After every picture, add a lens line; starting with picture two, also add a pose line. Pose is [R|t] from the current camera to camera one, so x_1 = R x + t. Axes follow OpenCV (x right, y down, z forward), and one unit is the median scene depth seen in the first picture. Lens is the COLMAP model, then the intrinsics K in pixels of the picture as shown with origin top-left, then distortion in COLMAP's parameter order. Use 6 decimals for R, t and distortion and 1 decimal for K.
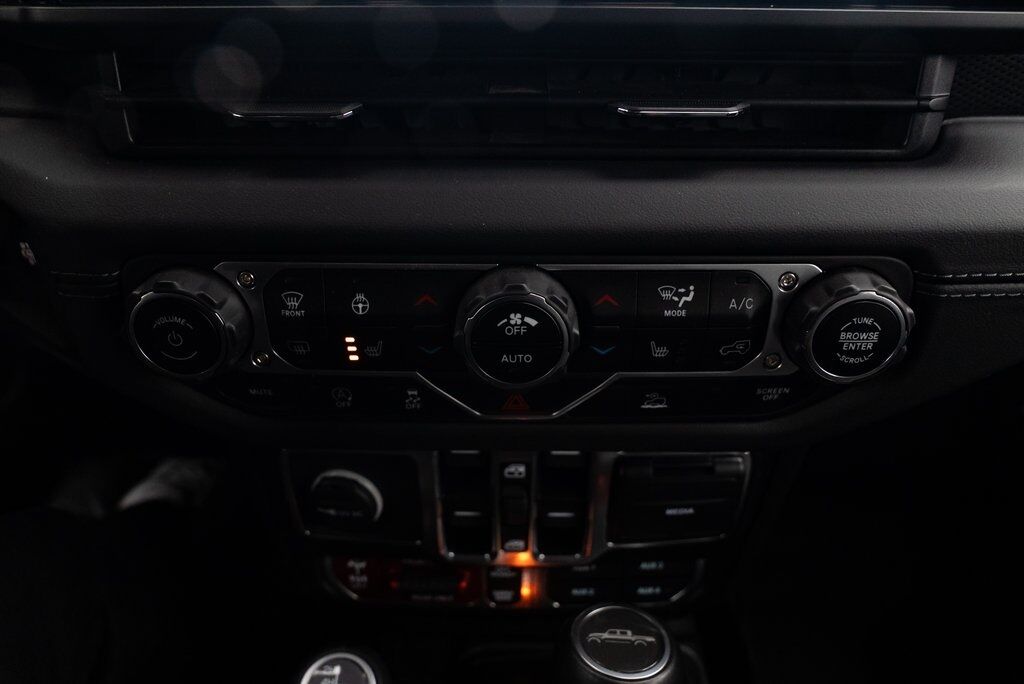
lens RADIAL K [[704.2, 0, 514.9], [0, 704.2, 337.7], [0, 0, 1]] dist [-0.025556, 0.016750]
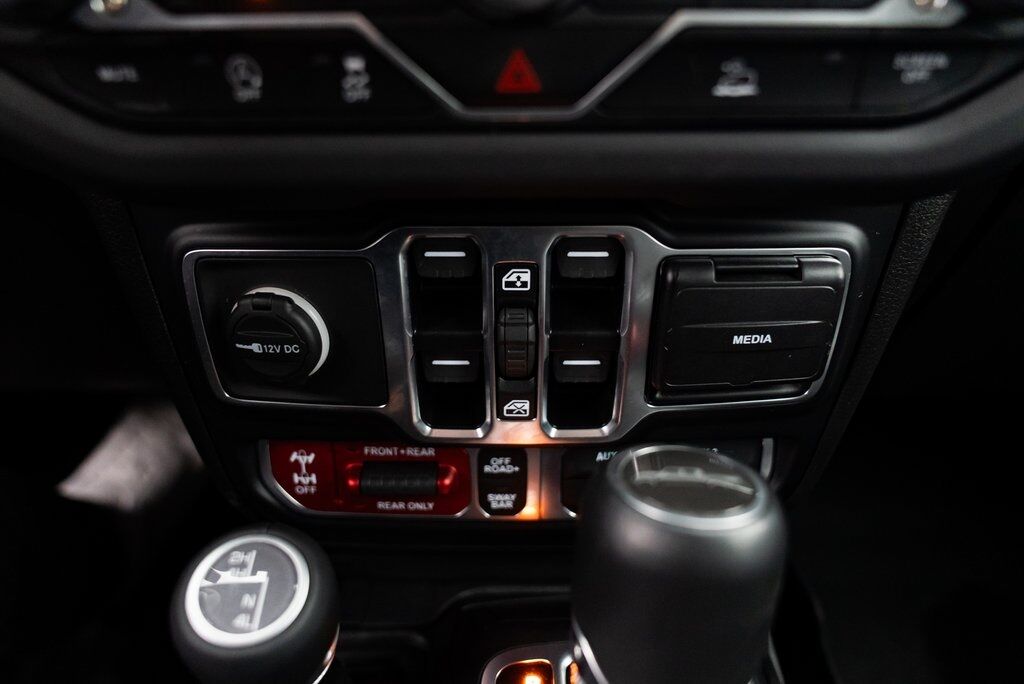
lens RADIAL K [[704.2, 0, 517.0], [0, 704.2, 341.9], [0, 0, 1]] dist [-0.025556, 0.016750]
pose [[0.999941, -0.008459, 0.006770, -0.004389], [0.008786, 0.998723, -0.049742, 0.269450], [-0.006340, 0.049799, 0.998739, 0.288179]]
